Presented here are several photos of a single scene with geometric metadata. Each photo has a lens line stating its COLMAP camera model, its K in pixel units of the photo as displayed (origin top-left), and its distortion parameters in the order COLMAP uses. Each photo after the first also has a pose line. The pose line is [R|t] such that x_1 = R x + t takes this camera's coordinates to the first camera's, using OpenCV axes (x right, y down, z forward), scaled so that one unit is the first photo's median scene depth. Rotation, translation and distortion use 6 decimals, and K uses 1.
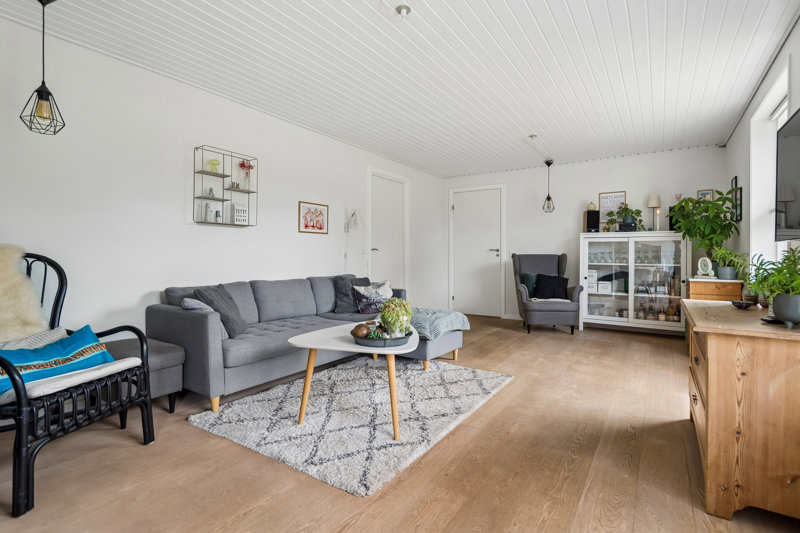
lens RADIAL K [[387.7, 0, 400.2], [0, 387.7, 261.9], [0, 0, 1]] dist [0.003766, 0.000036]
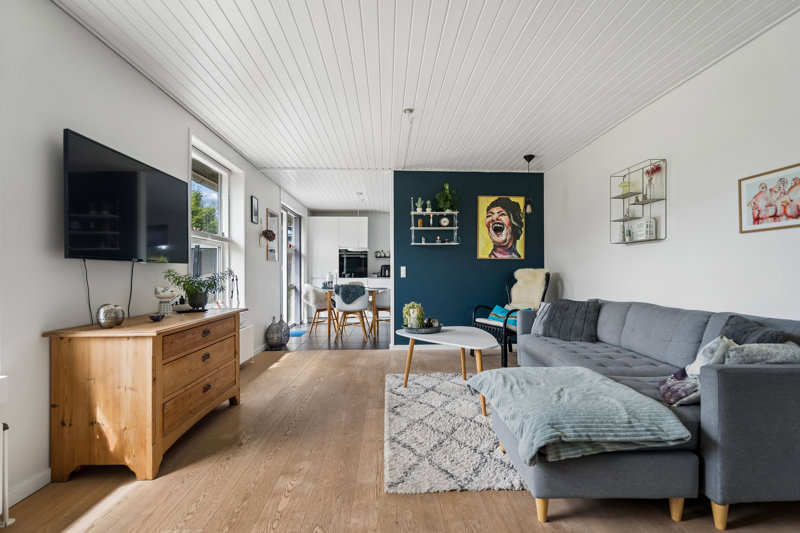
lens RADIAL K [[377.8, 0, 399.3], [0, 377.8, 268.3], [0, 0, 1]] dist [-0.001549, -0.000033]
pose [[-0.813682, -0.007041, -0.581268, 0.553923], [-0.007783, 0.999969, -0.001217, -0.023164], [0.581258, 0.003534, -0.813712, 1.350345]]
